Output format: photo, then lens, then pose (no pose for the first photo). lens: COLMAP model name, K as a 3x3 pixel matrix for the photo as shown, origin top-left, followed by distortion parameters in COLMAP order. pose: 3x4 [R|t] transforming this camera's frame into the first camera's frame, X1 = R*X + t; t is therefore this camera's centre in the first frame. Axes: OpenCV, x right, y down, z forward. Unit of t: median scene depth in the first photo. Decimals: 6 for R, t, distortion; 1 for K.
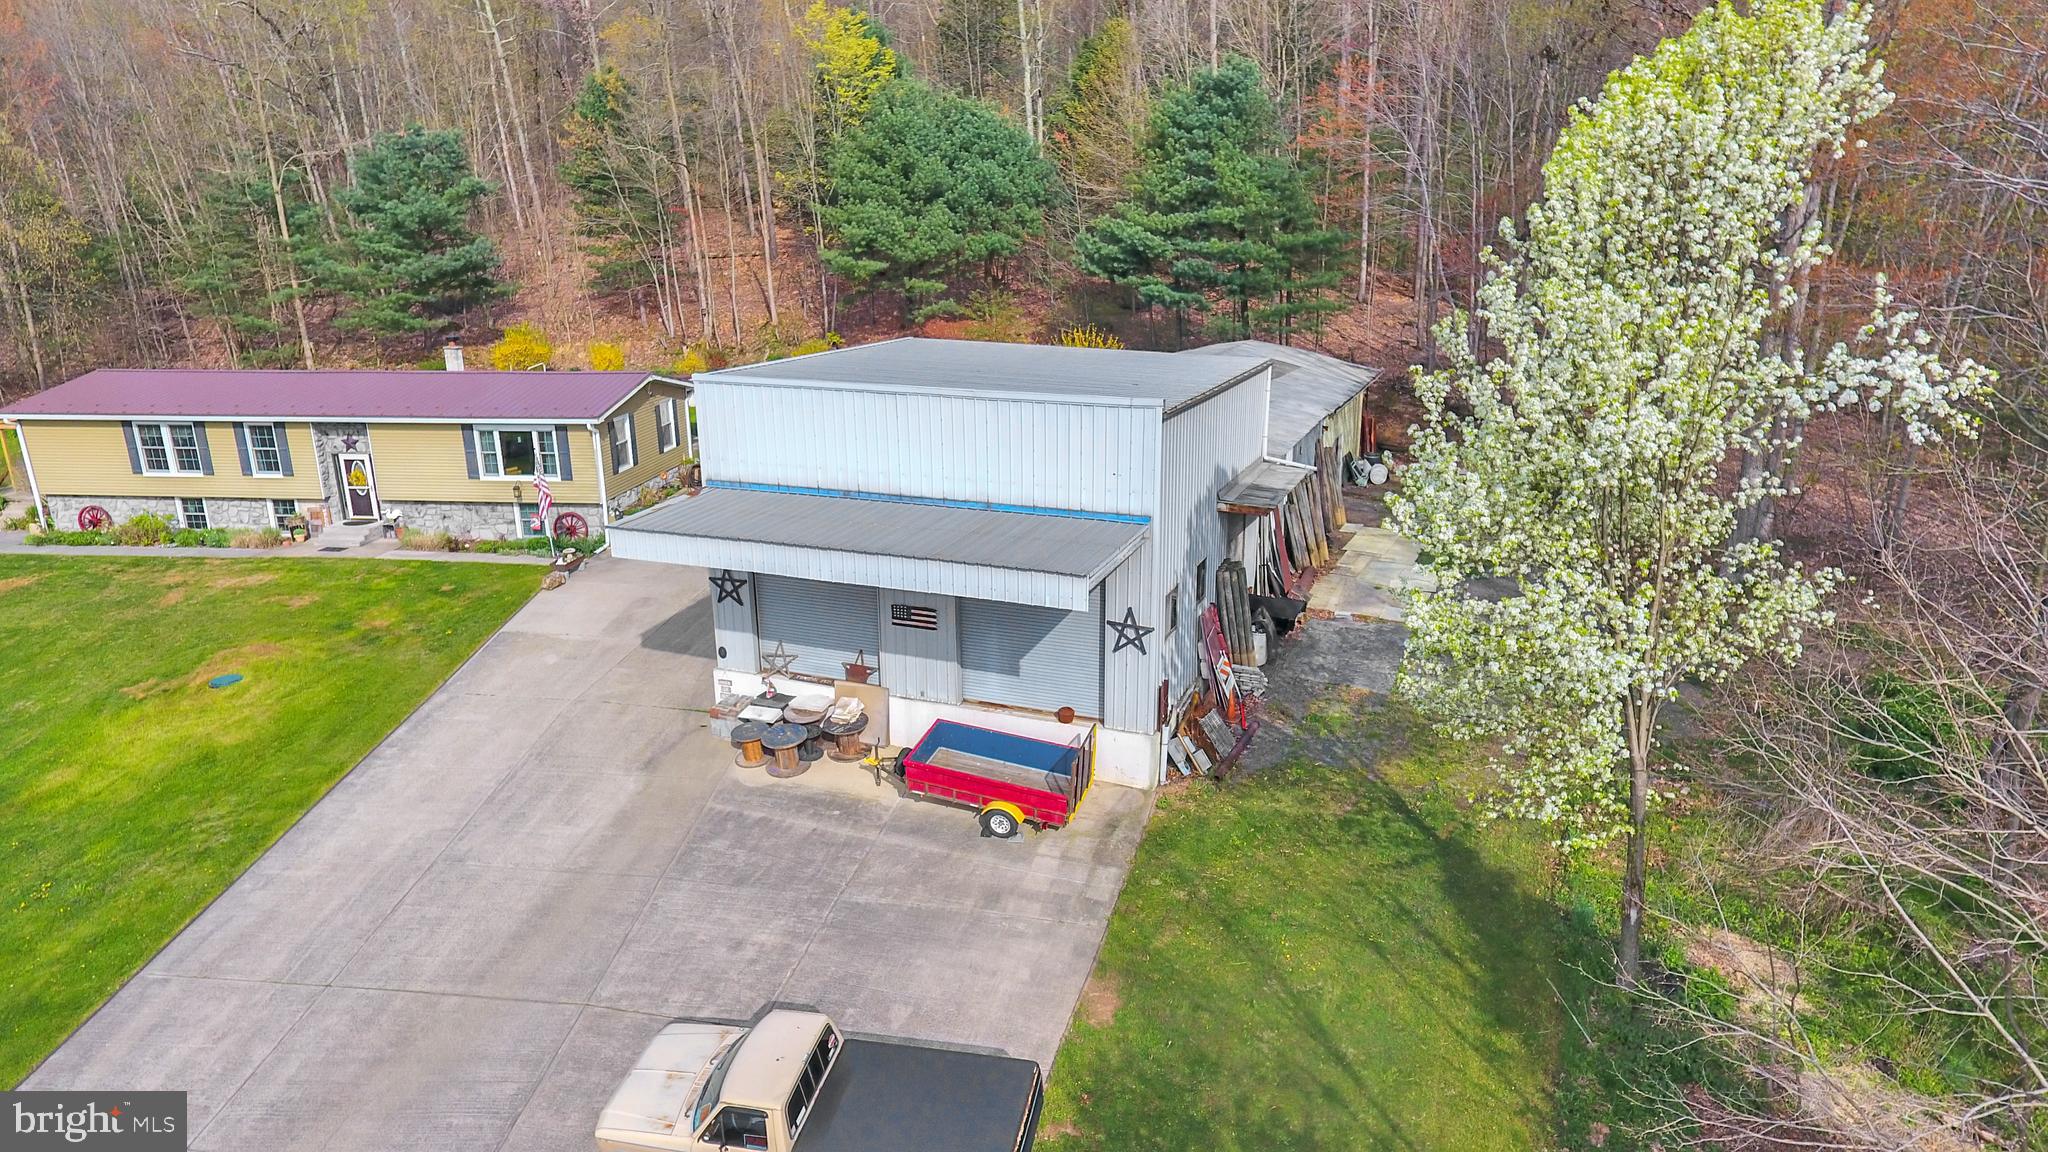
lens RADIAL K [[1196.3, 0, 1025.0], [0, 1196.3, 581.2], [0, 0, 1]] dist [-0.005633, -0.000072]
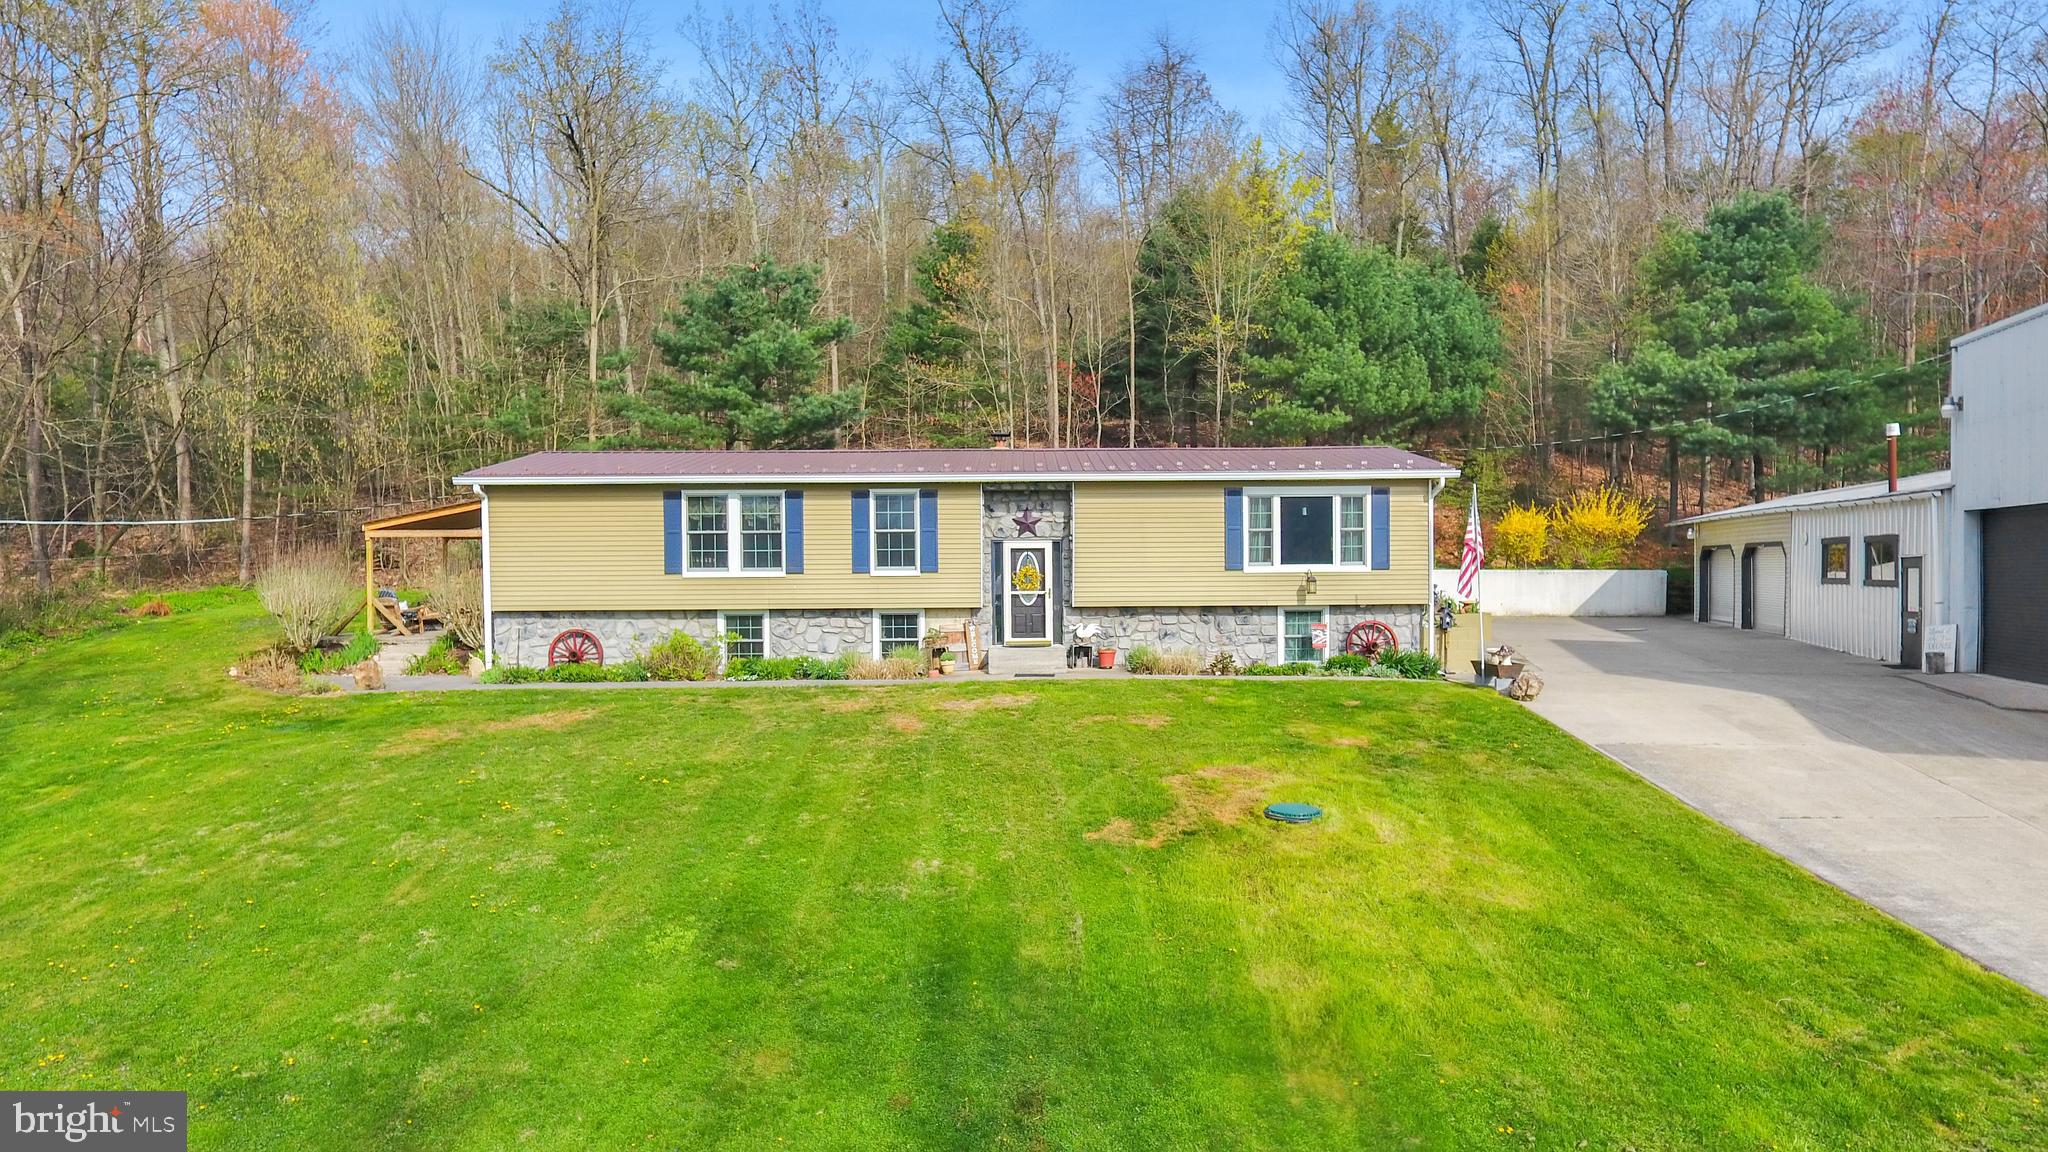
lens RADIAL K [[1196.3, 0, 1032.2], [0, 1196.3, 585.8], [0, 0, 1]] dist [-0.005633, -0.000072]
pose [[0.993145, -0.002444, 0.116862, -0.654943], [0.033919, 0.962787, -0.268125, 0.096263], [-0.111858, 0.270251, 0.956270, 0.389862]]
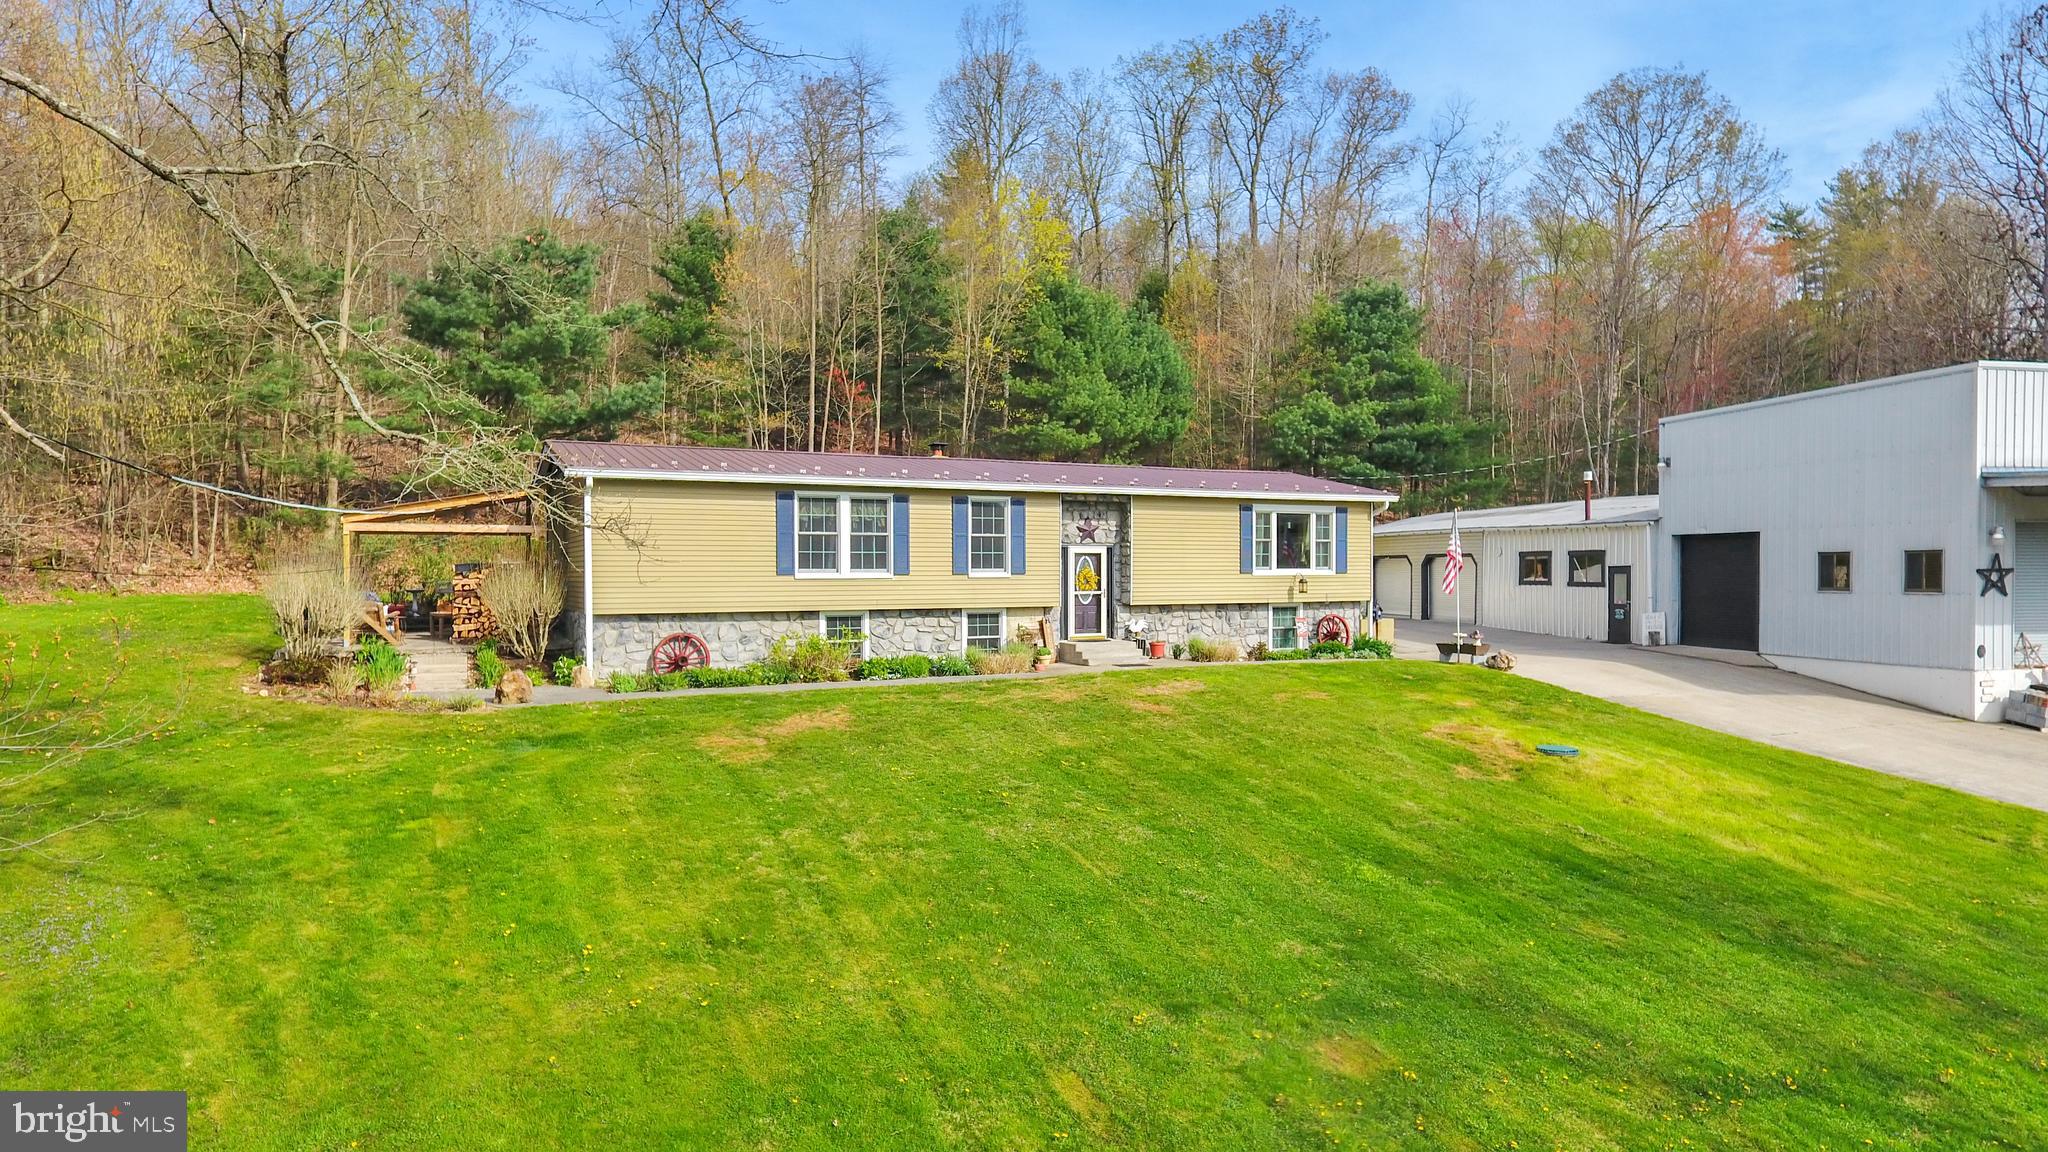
lens RADIAL K [[1196.3, 0, 1034.2], [0, 1196.3, 586.1], [0, 0, 1]] dist [-0.005633, -0.000072]
pose [[0.838155, -0.002935, 0.545424, -1.016716], [0.151395, 0.961944, -0.227472, 0.080790], [-0.524000, 0.273231, 0.806702, 0.446473]]
